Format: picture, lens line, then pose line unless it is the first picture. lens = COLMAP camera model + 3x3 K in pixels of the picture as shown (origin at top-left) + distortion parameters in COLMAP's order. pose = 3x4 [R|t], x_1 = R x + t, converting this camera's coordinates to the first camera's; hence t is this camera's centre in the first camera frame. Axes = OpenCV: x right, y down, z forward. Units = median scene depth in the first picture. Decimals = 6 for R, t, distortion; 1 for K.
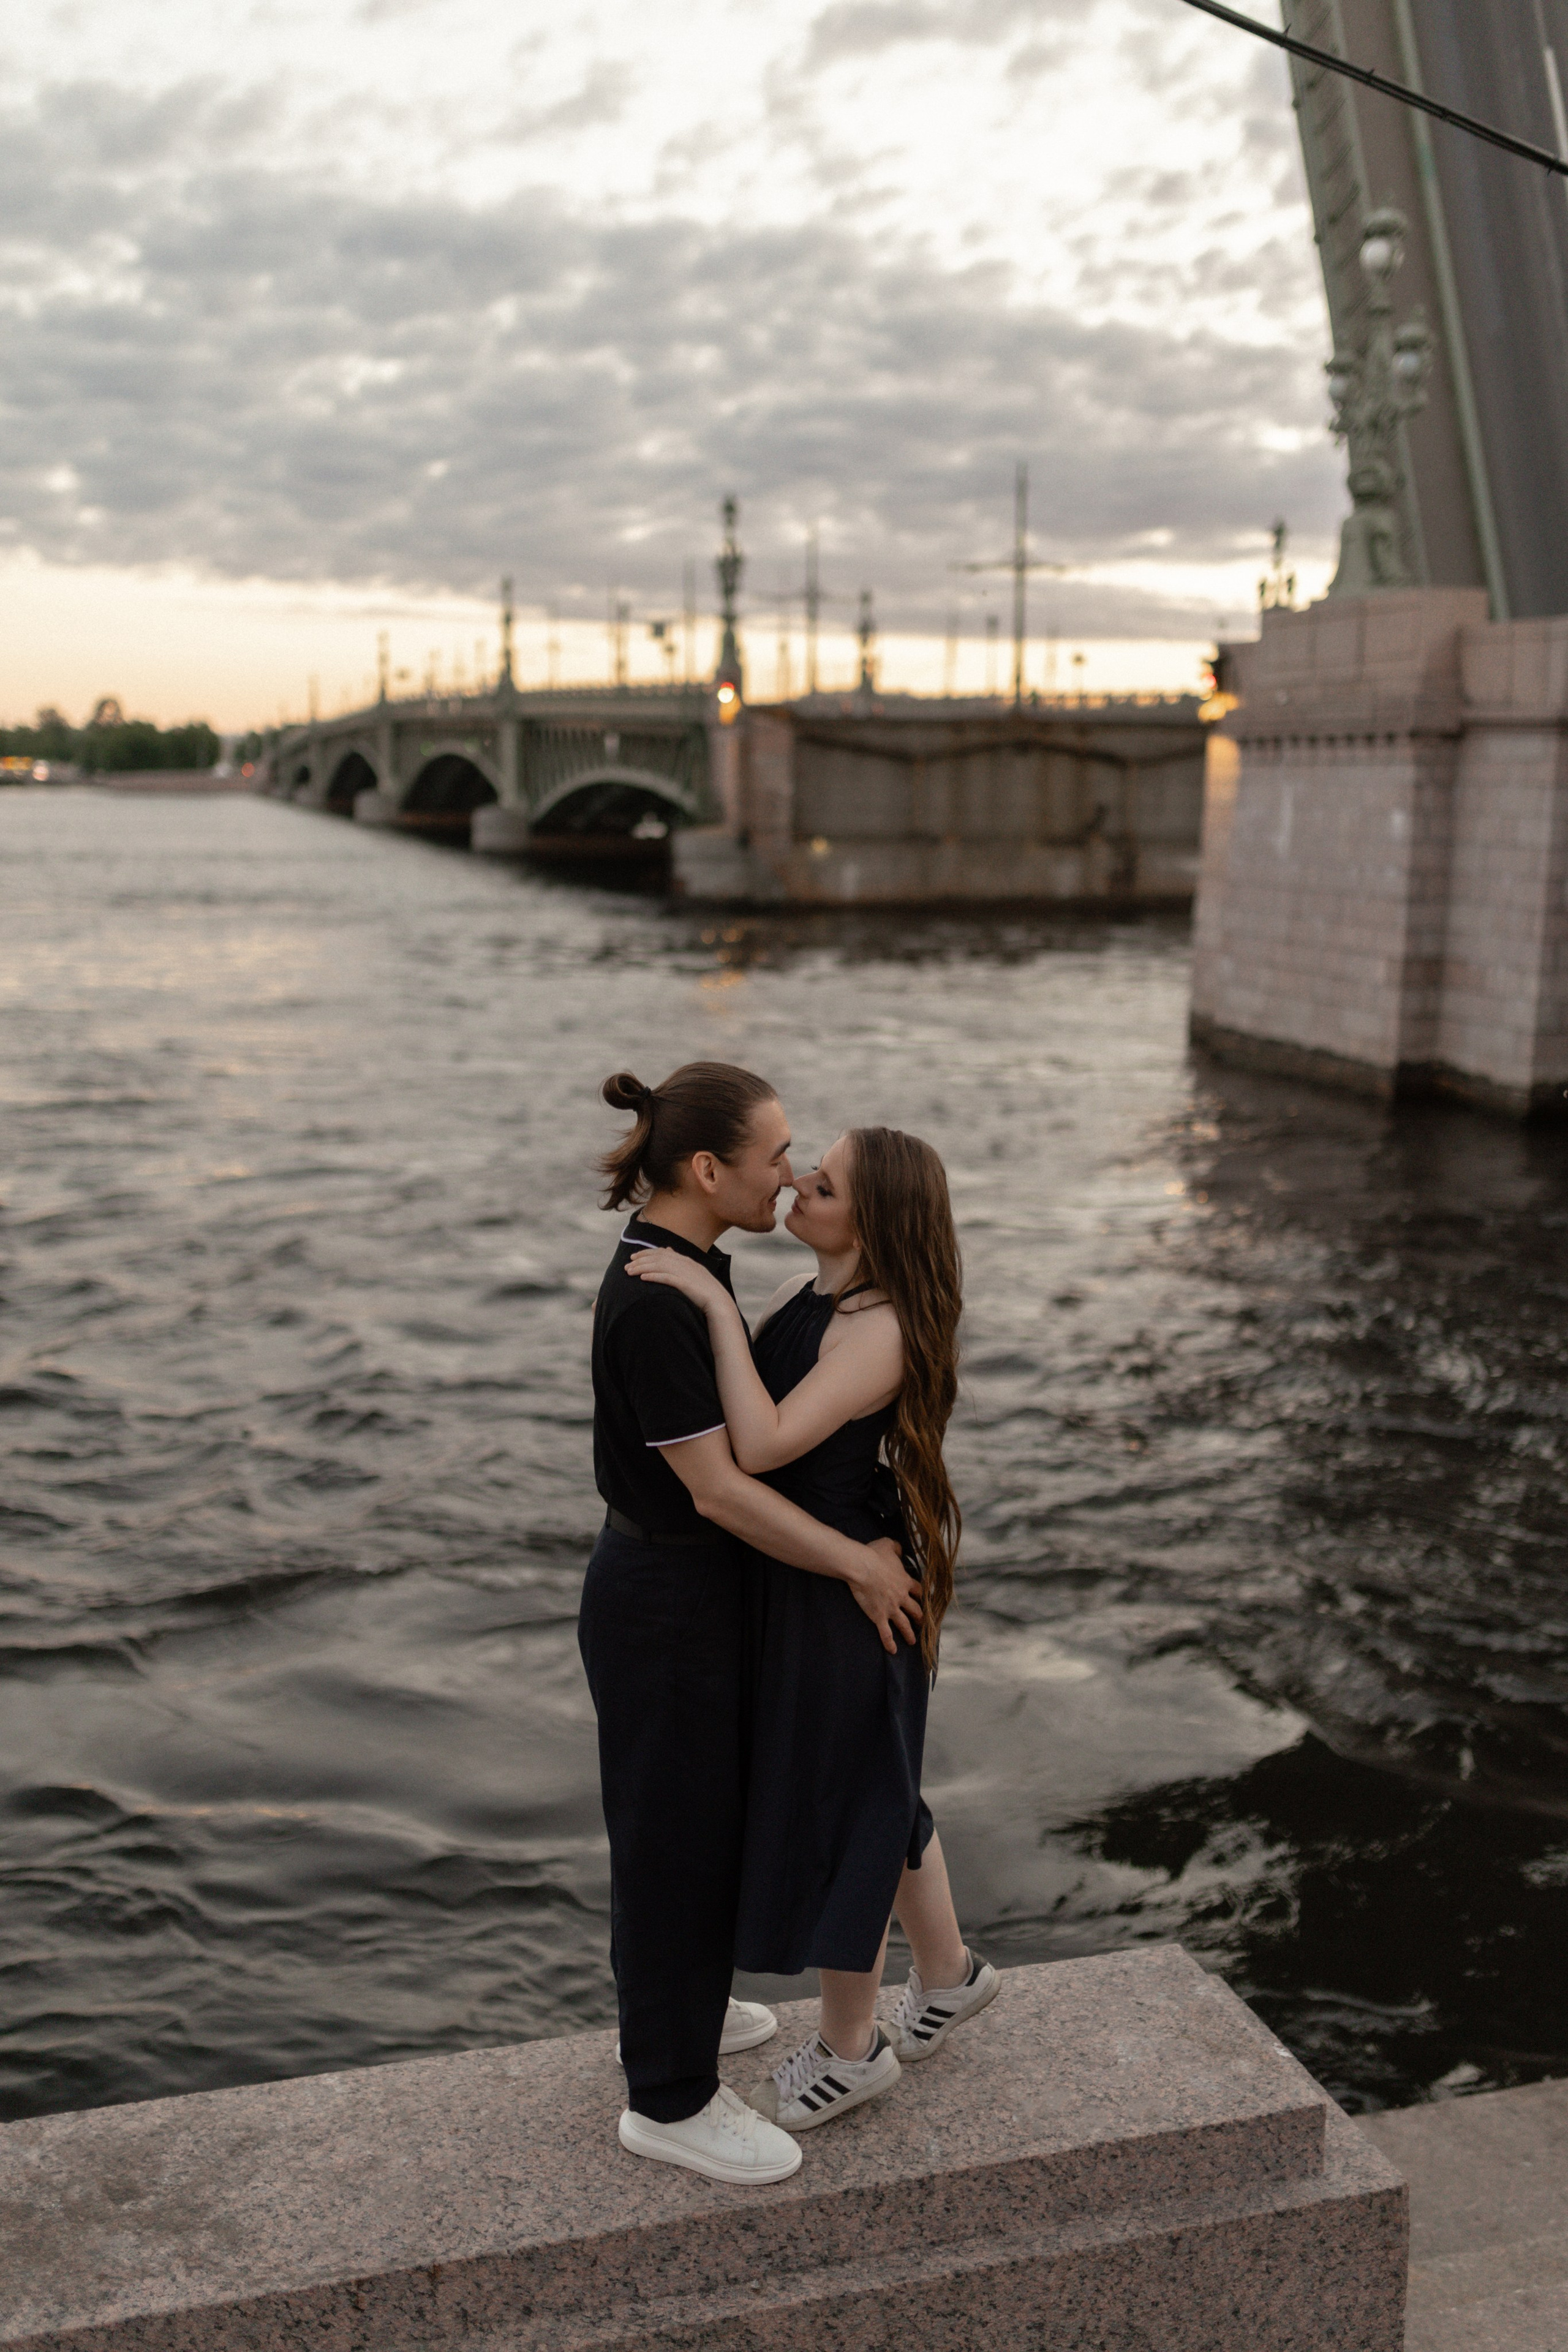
lens RADIAL K [[2212.2, 0, 784.0], [0, 2212.2, 1176.0], [0, 0, 1]] dist [0.013362, -0.013618]
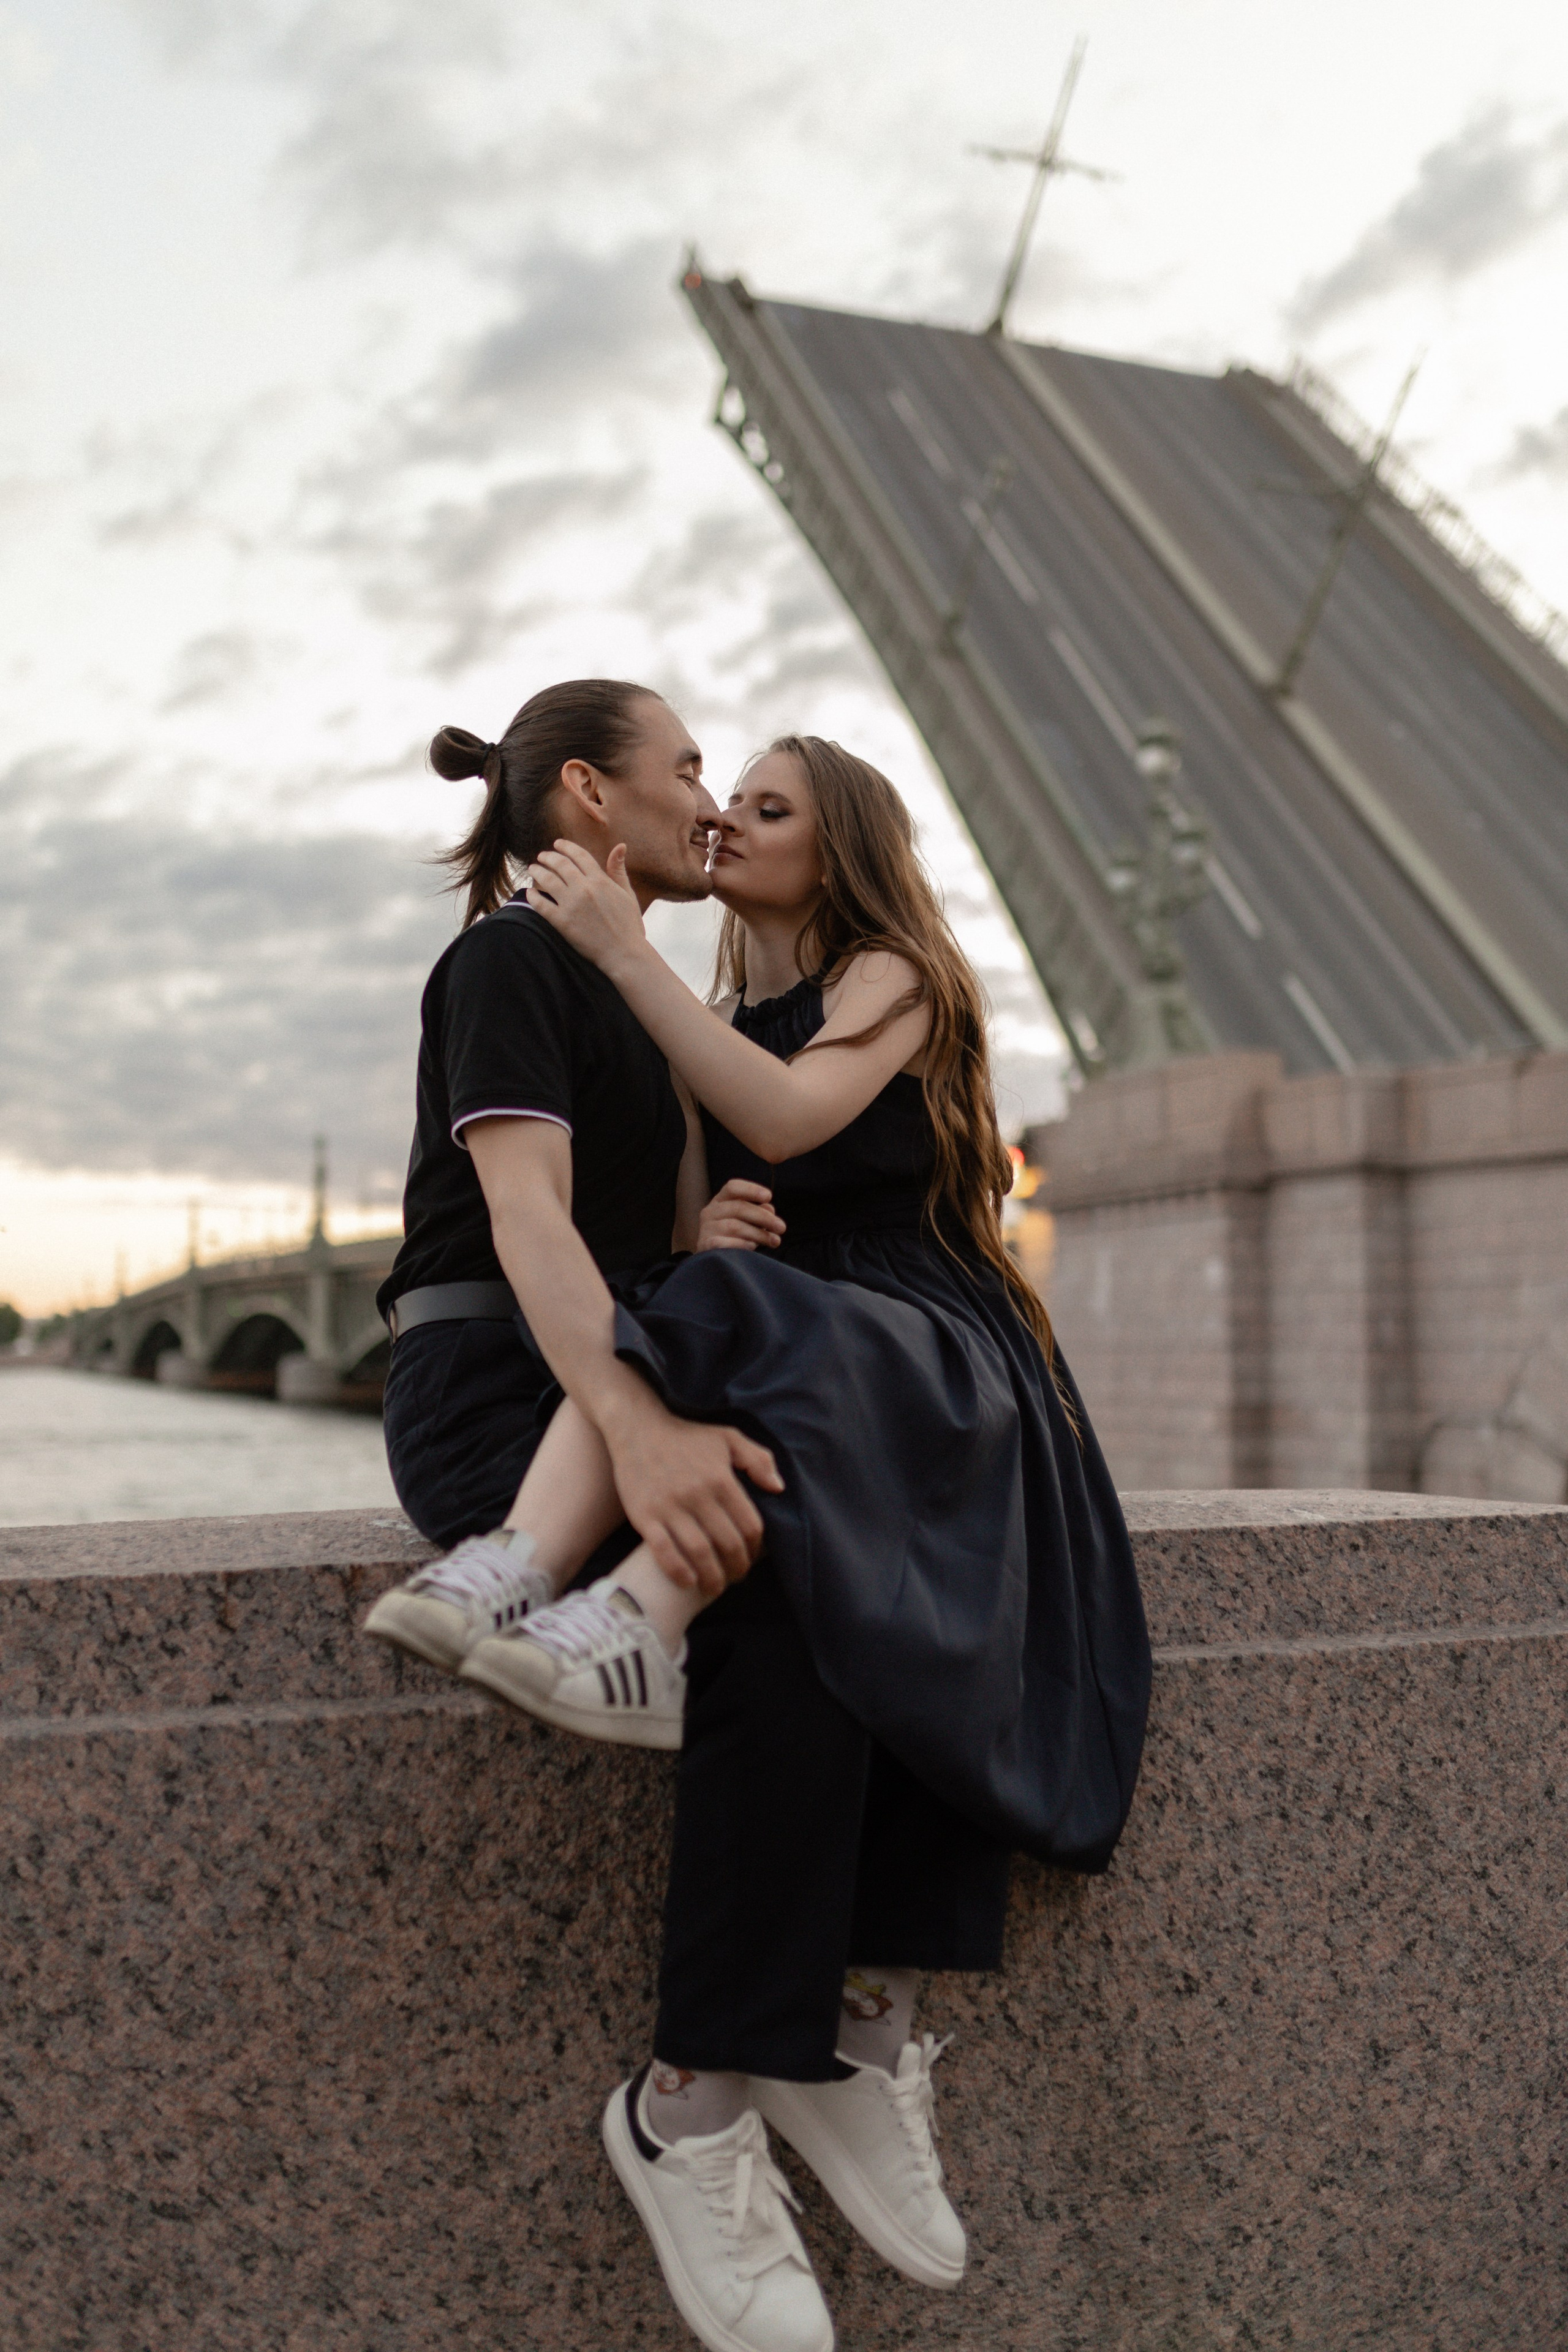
lens RADIAL K [[2199.9, 0, 784.0], [0, 2199.9, 1176.0], [0, 0, 1]] dist [-0.002292, -0.003368]
pose [[0.996086, -0.005258, 0.088228, -0.008188], [0.027640, 0.966691, -0.254449, 0.048987], [-0.083952, 0.255892, 0.963053, 0.033255]]
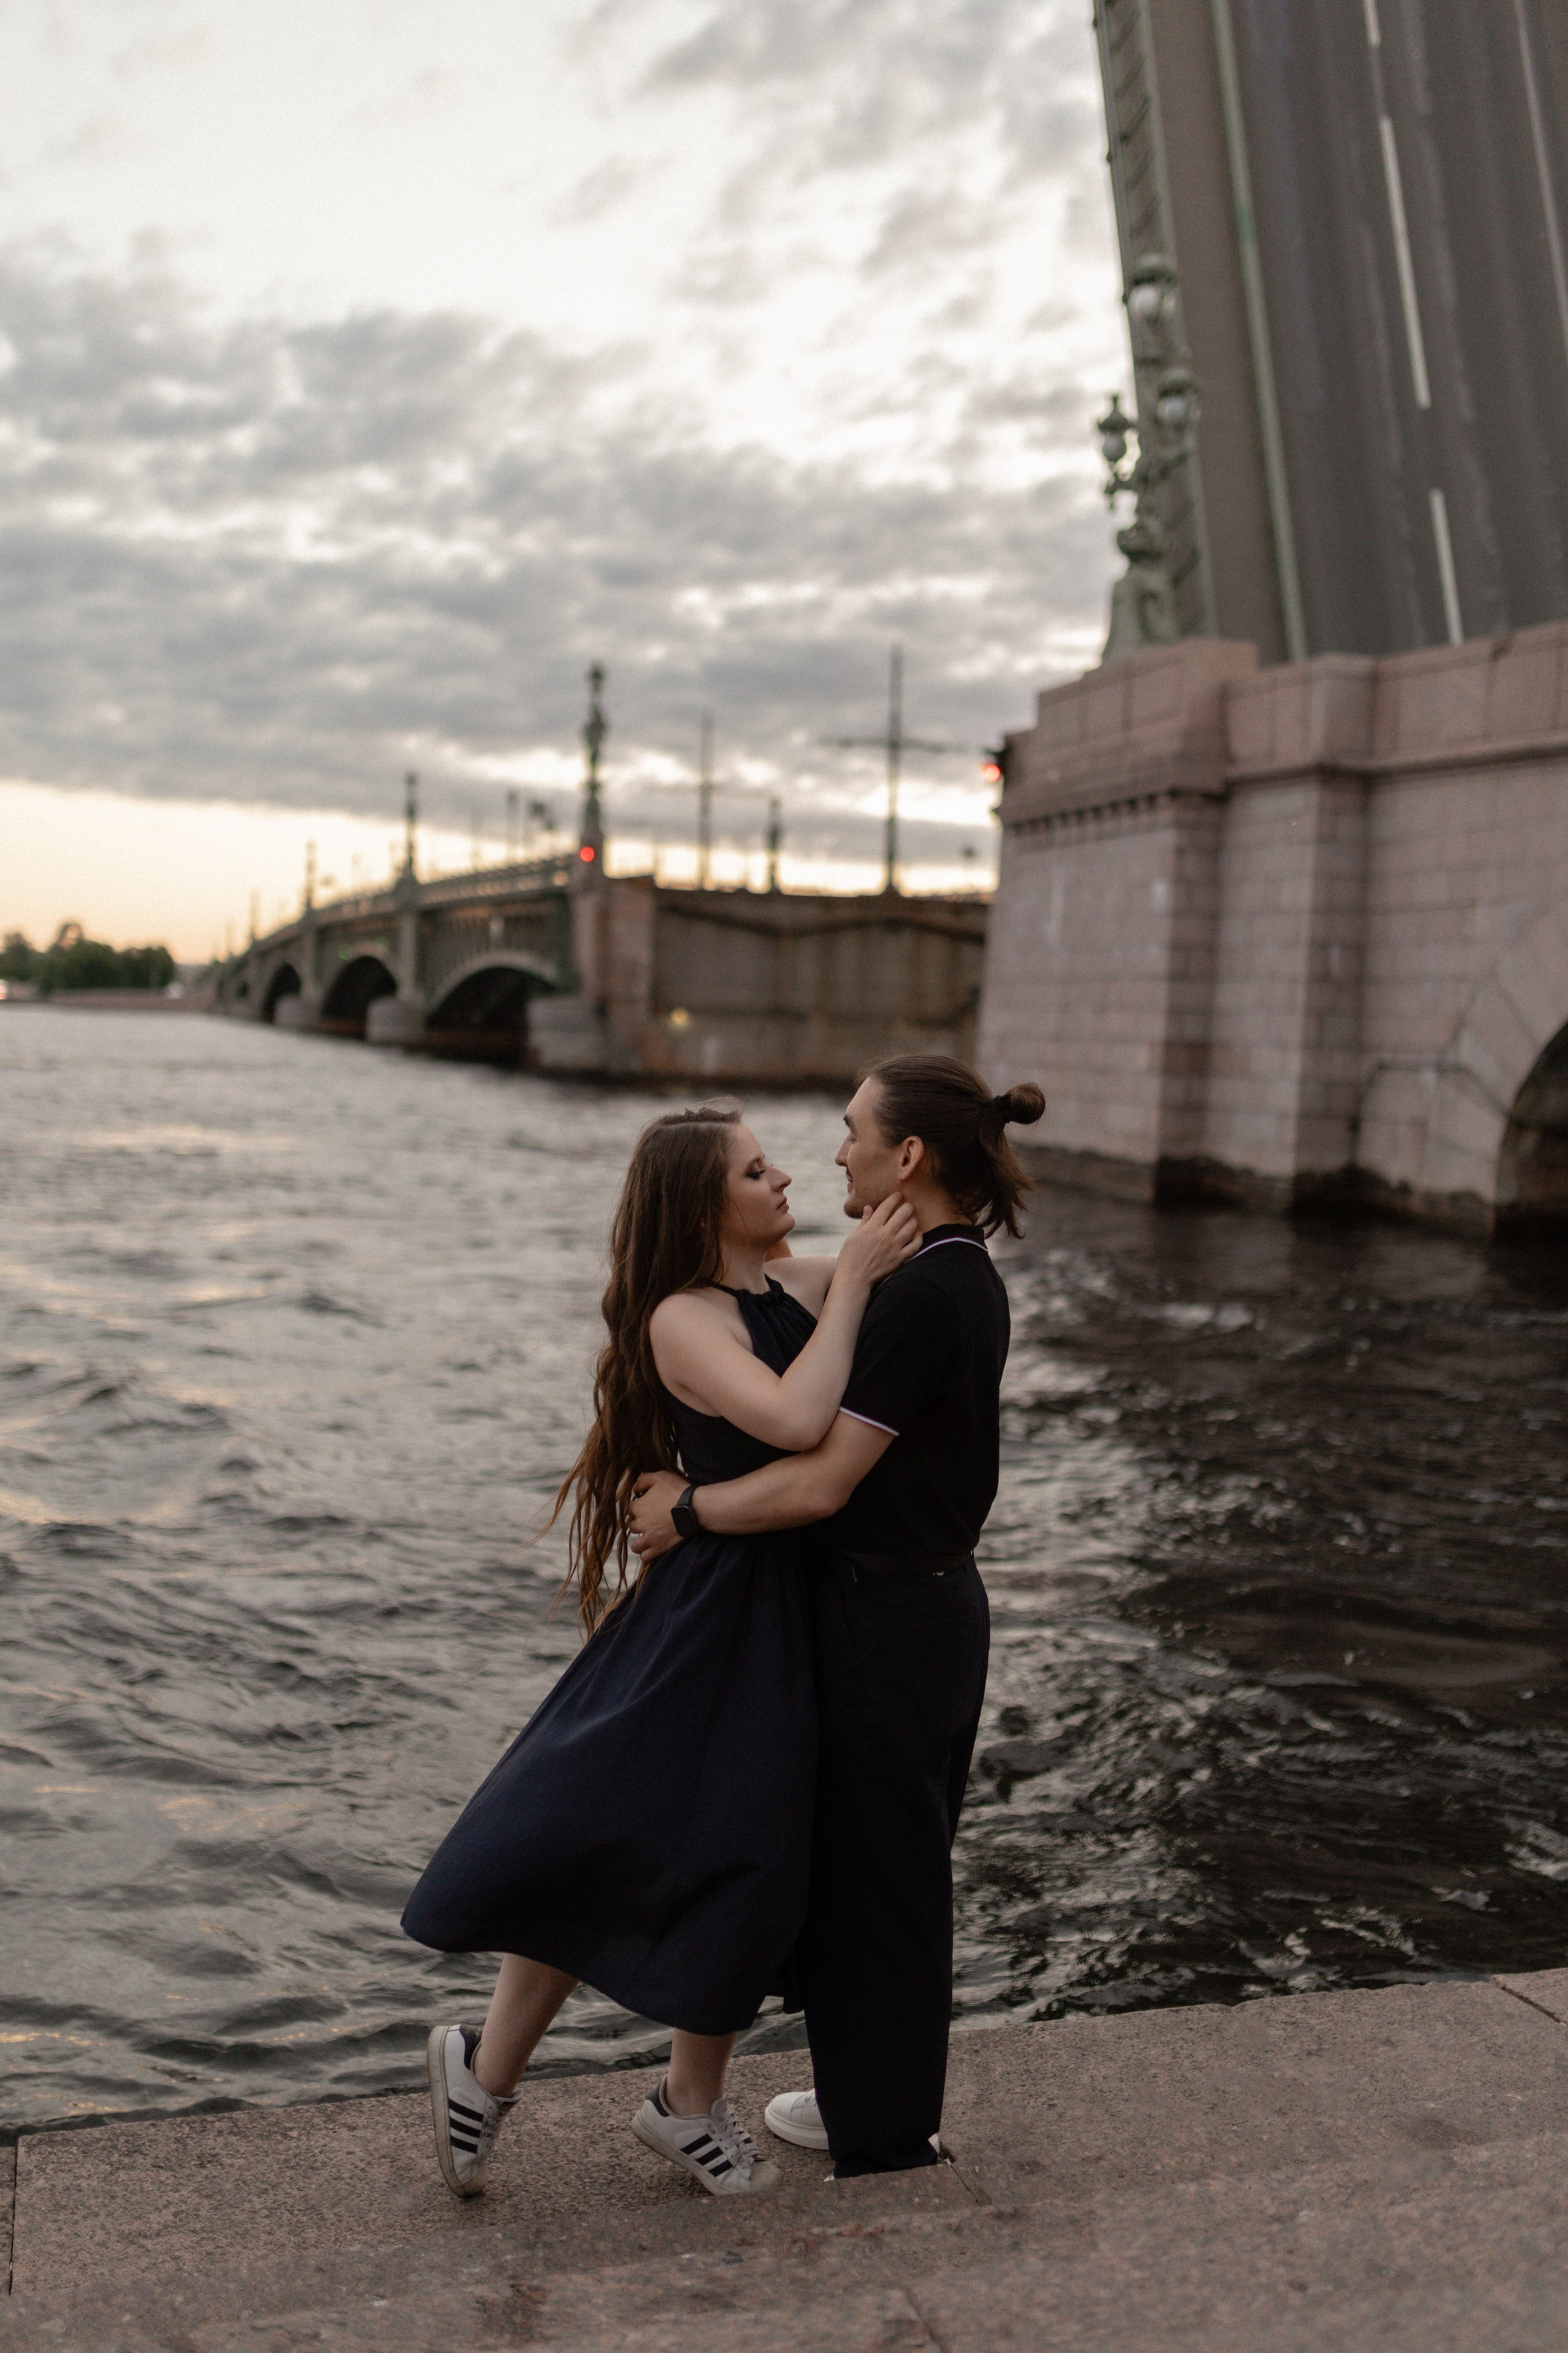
lens RADIAL K [[2212.9, 0, 784.0], [0, 2212.9, 1176.5], [0, 0, 1]] dist [0.013362, -0.013618]
pose [[0.999471, 0.025468, 0.020231, 0.108950], [-0.023142, 0.993893, -0.107899, 0.055965], [-0.022855, 0.107374, 0.993956, 0.119719]]
